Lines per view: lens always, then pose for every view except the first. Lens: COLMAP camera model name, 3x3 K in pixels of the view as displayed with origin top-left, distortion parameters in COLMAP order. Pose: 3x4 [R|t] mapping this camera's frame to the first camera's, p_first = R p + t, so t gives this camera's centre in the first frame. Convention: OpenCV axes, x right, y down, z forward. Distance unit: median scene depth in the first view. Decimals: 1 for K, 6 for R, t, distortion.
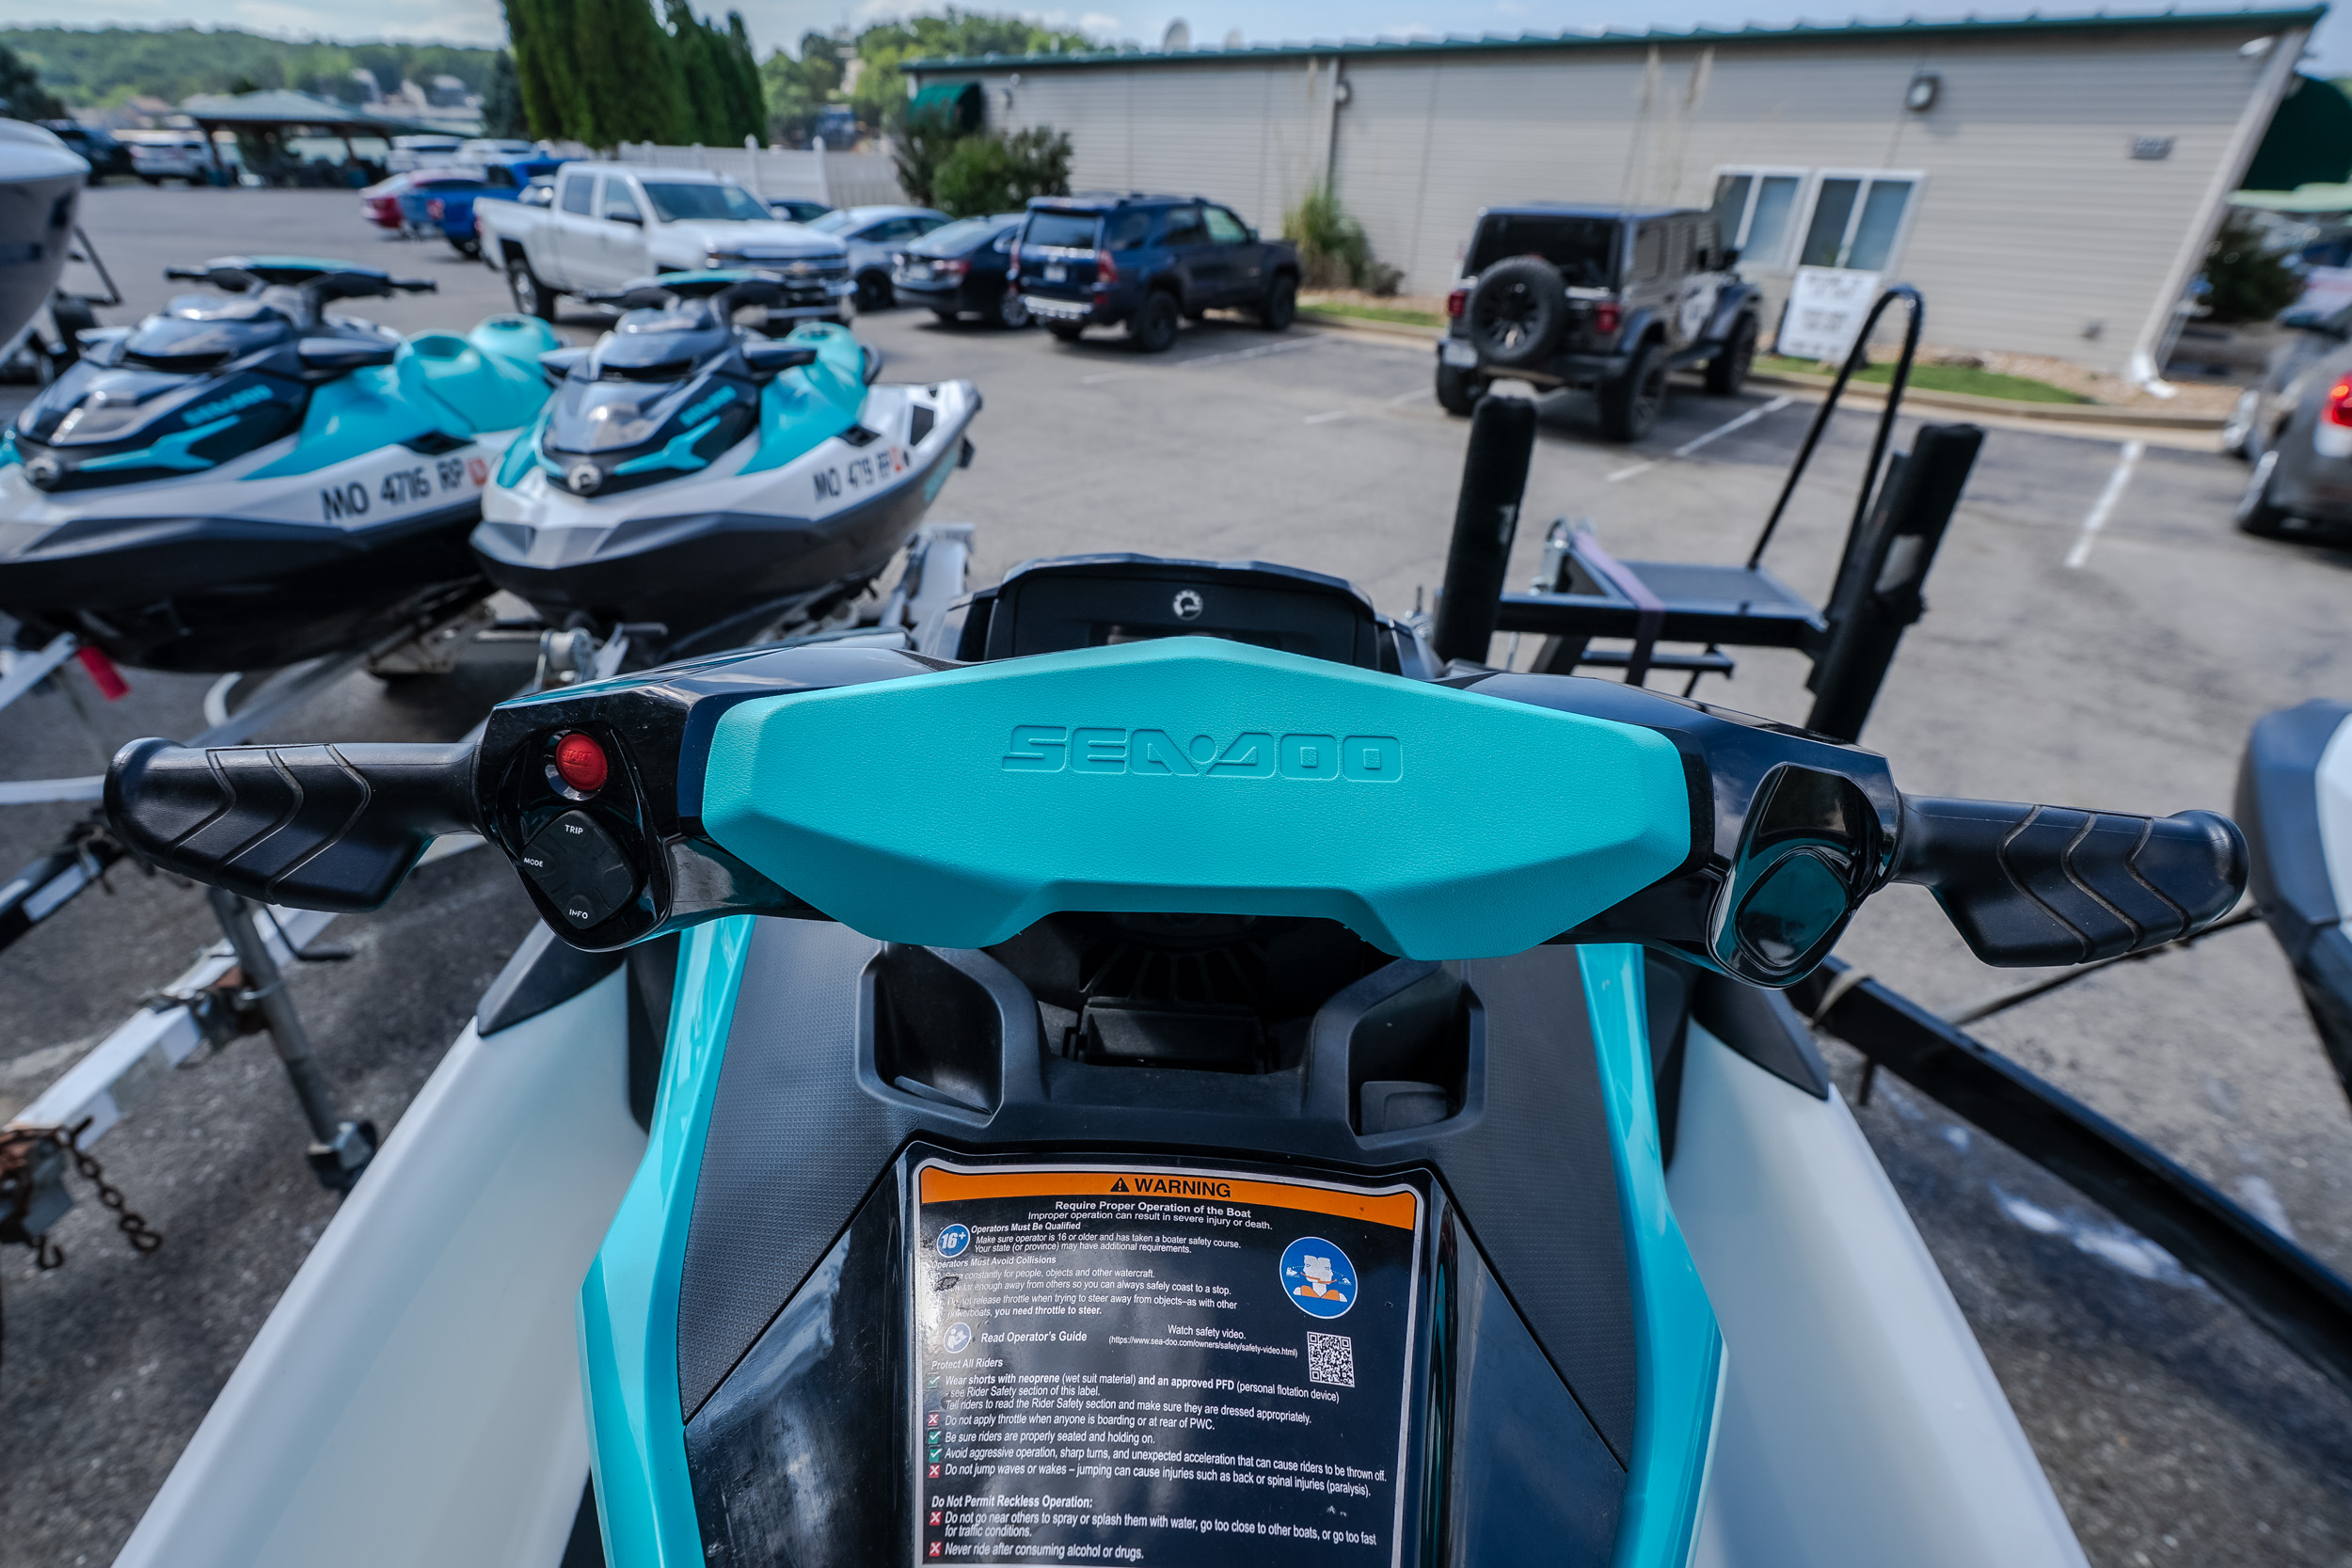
lens RADIAL K [[1056.9, 0, 1171.4], [0, 1056.9, 780.8], [0, 0, 1]] dist [-0.003254, 0.001097]
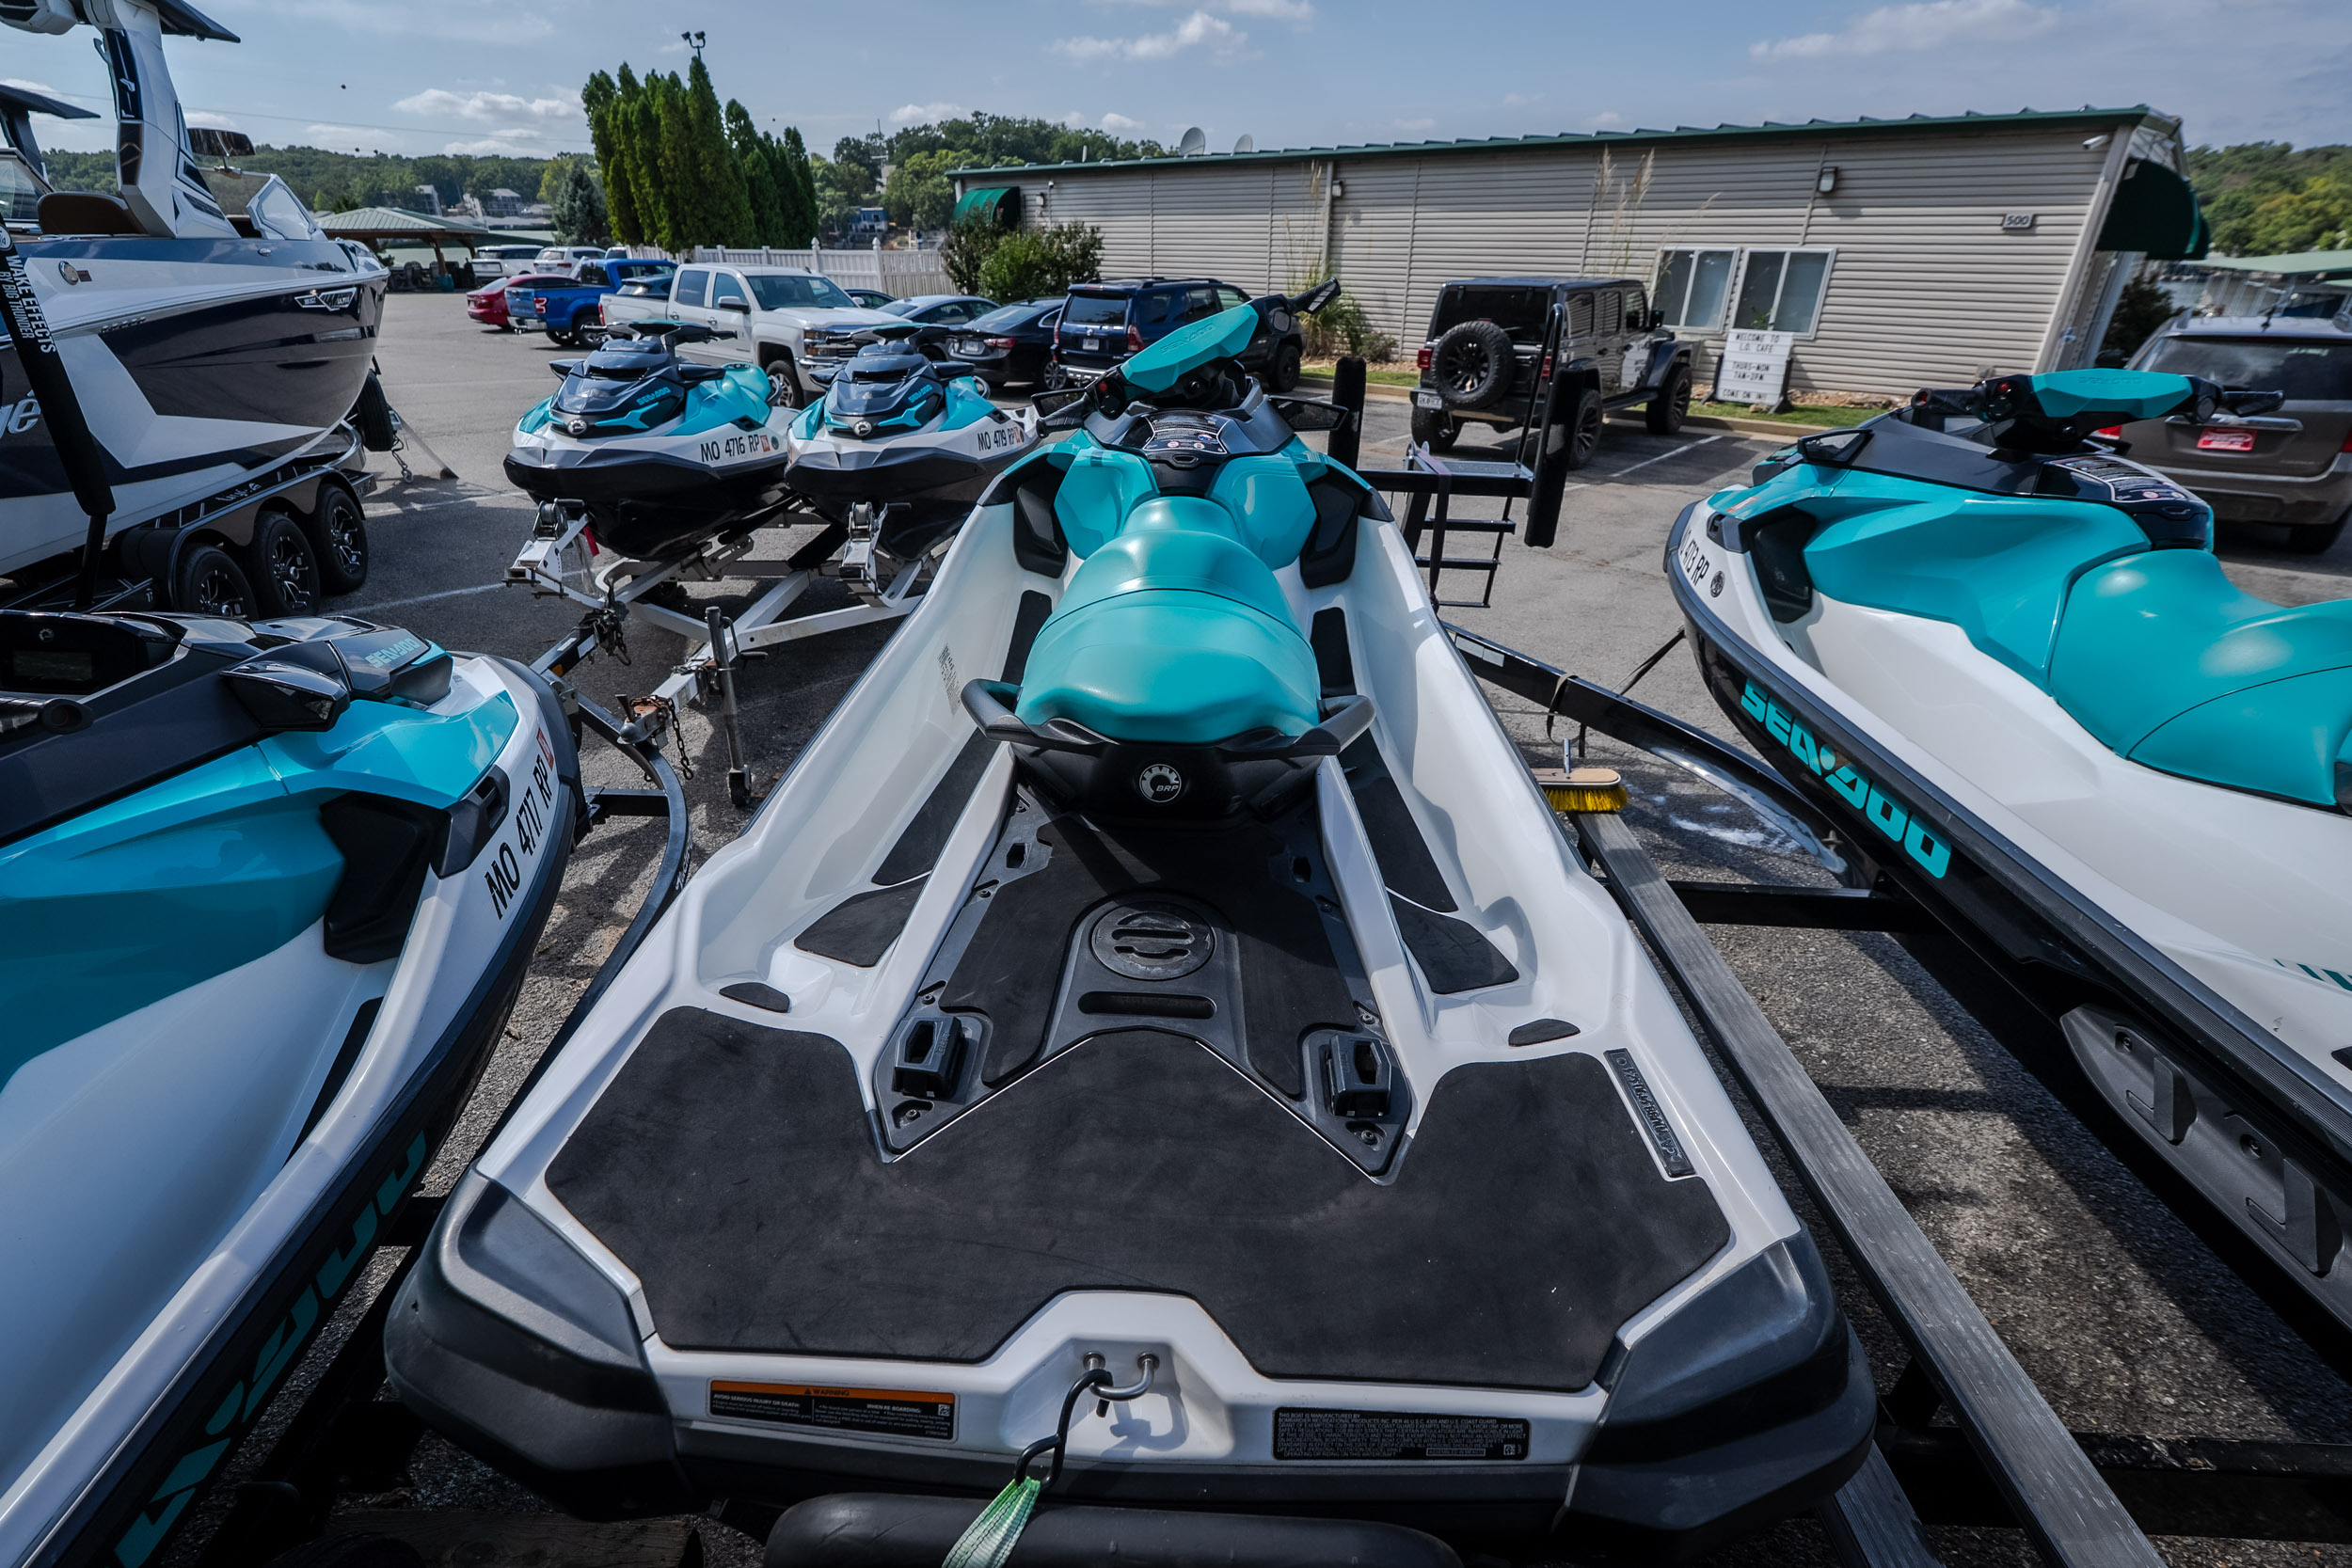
lens RADIAL K [[1055.8, 0, 1171.9], [0, 1055.8, 779.6], [0, 0, 1]] dist [-0.003976, 0.001741]
pose [[0.999713, -0.009823, -0.021840, 0.001042], [0.008361, 0.997781, -0.066057, 0.117786], [0.022440, 0.065855, 0.997577, -0.201248]]
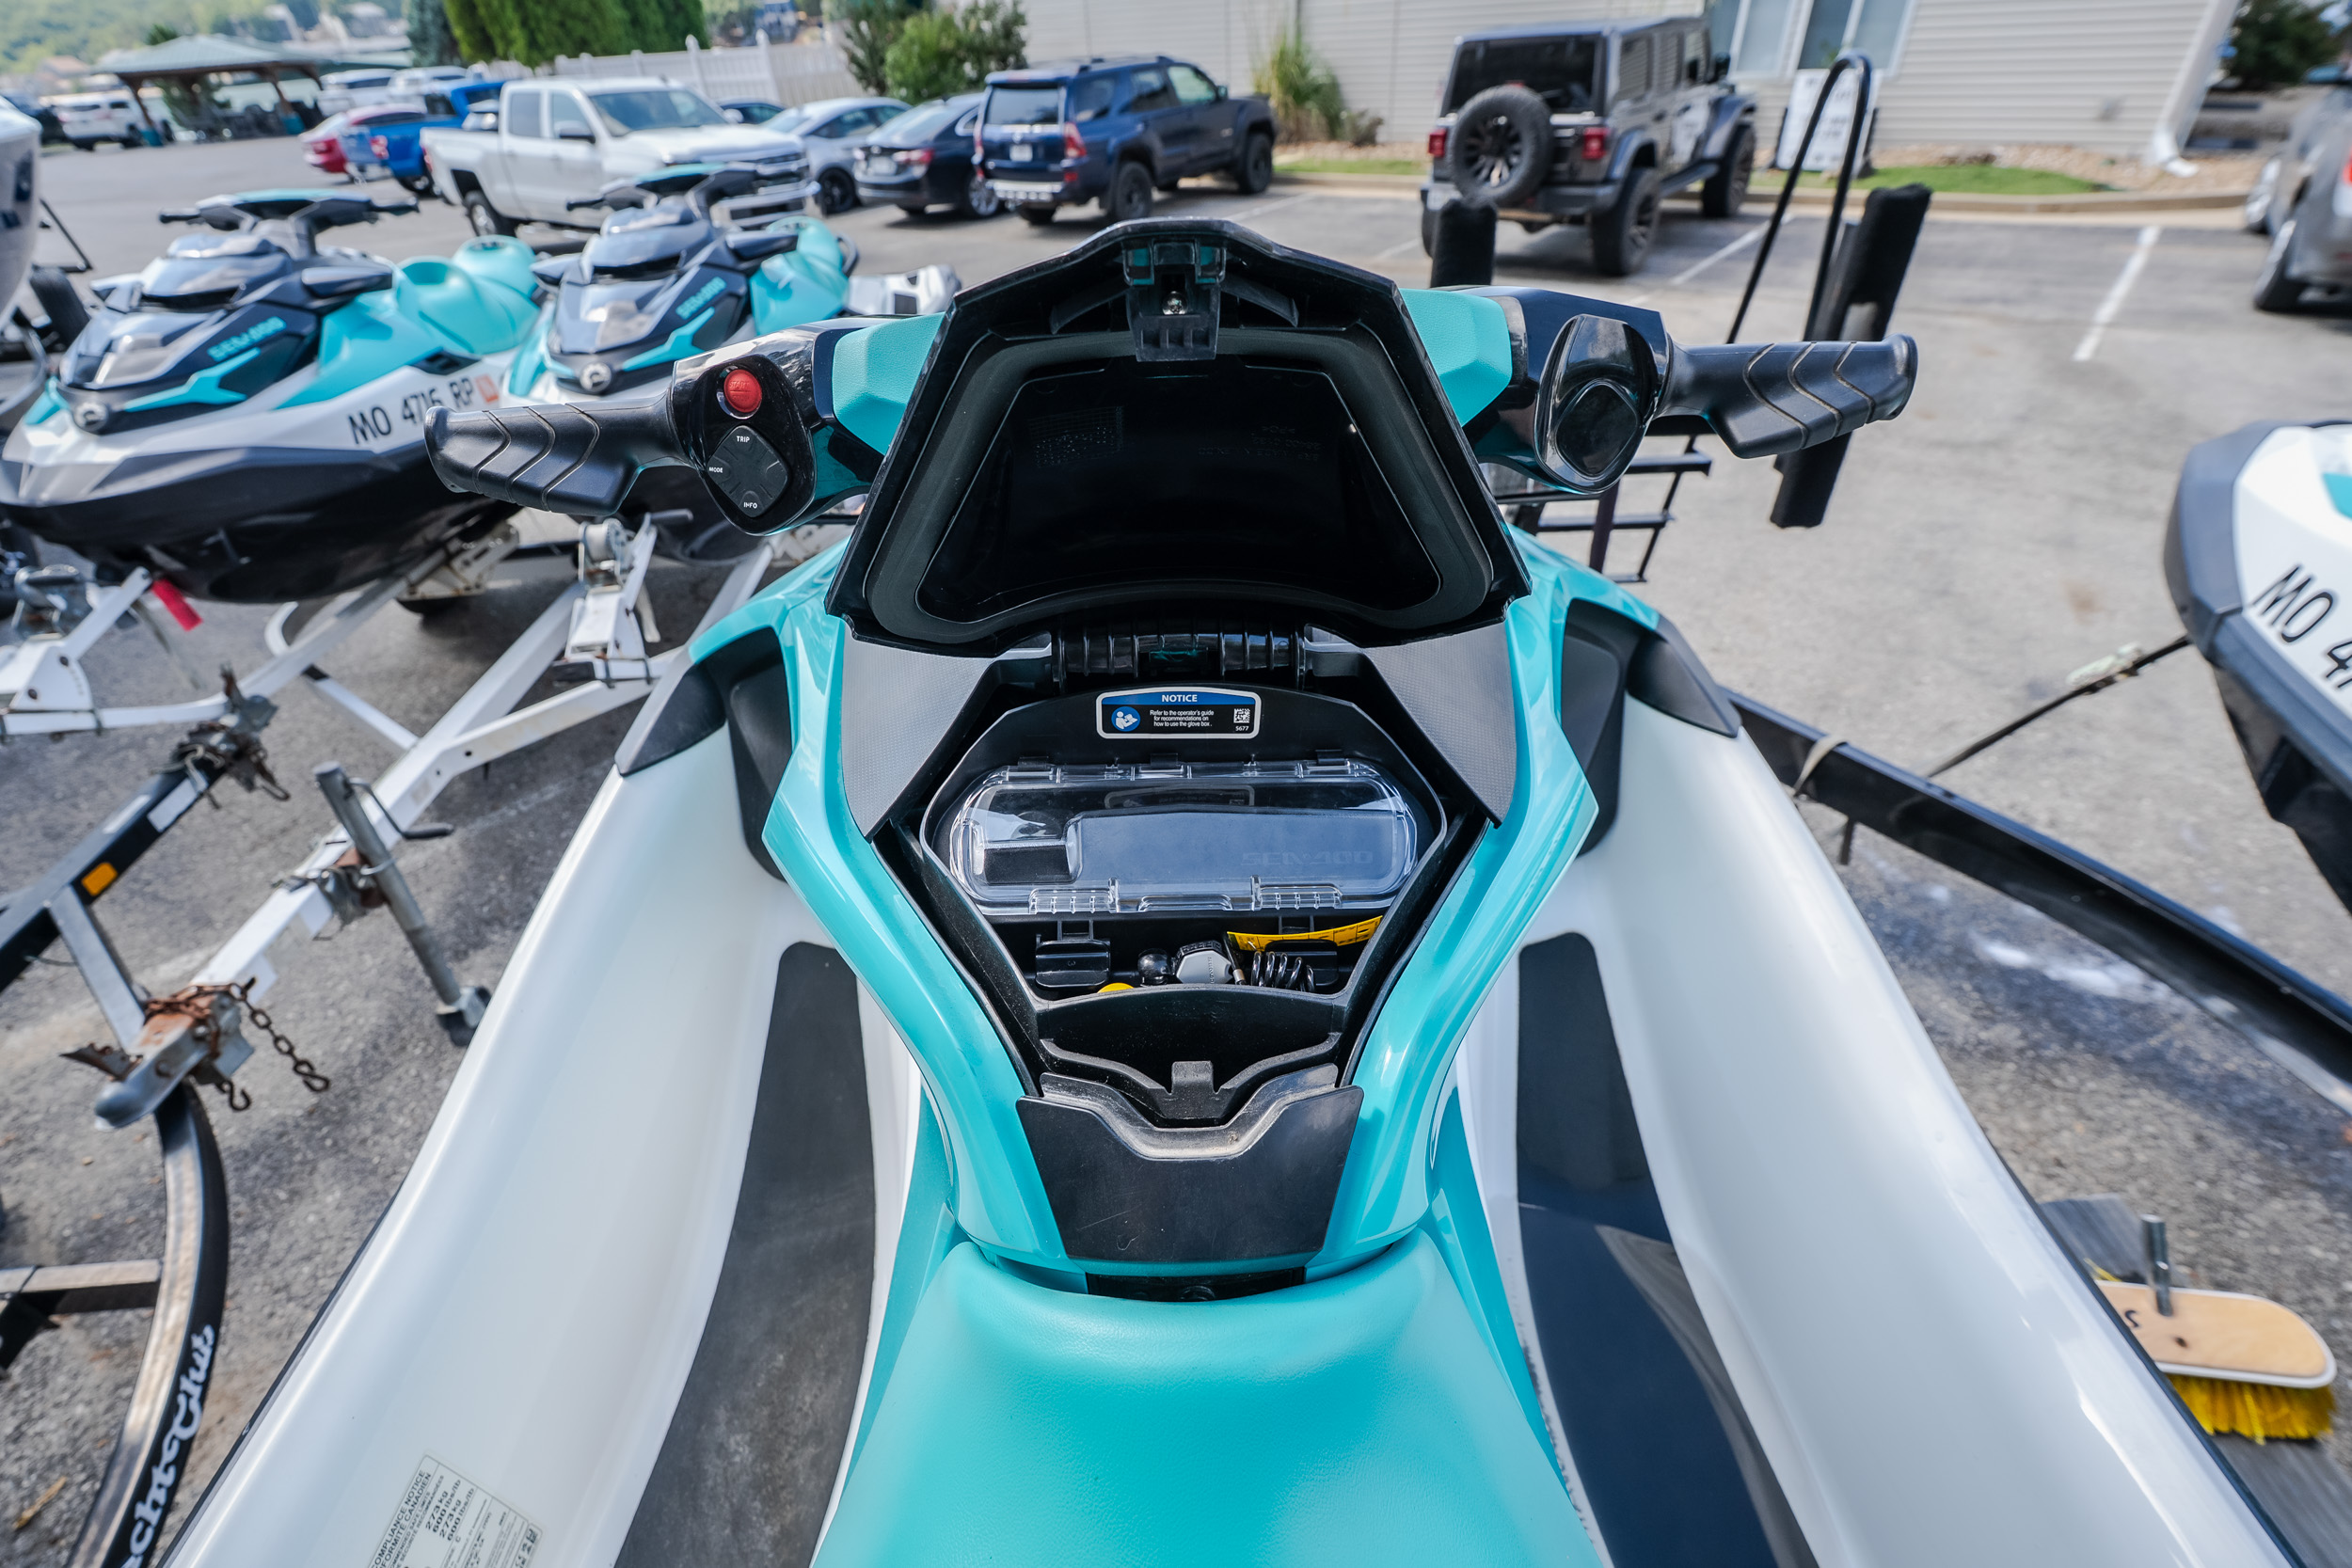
lens RADIAL K [[1055.8, 0, 1171.9], [0, 1055.8, 779.6], [0, 0, 1]] dist [-0.003976, 0.001741]
pose [[0.996284, -0.083378, -0.021587, 0.000527], [0.085024, 0.992114, 0.092090, 0.016693], [0.013739, -0.093583, 0.995517, -0.018595]]
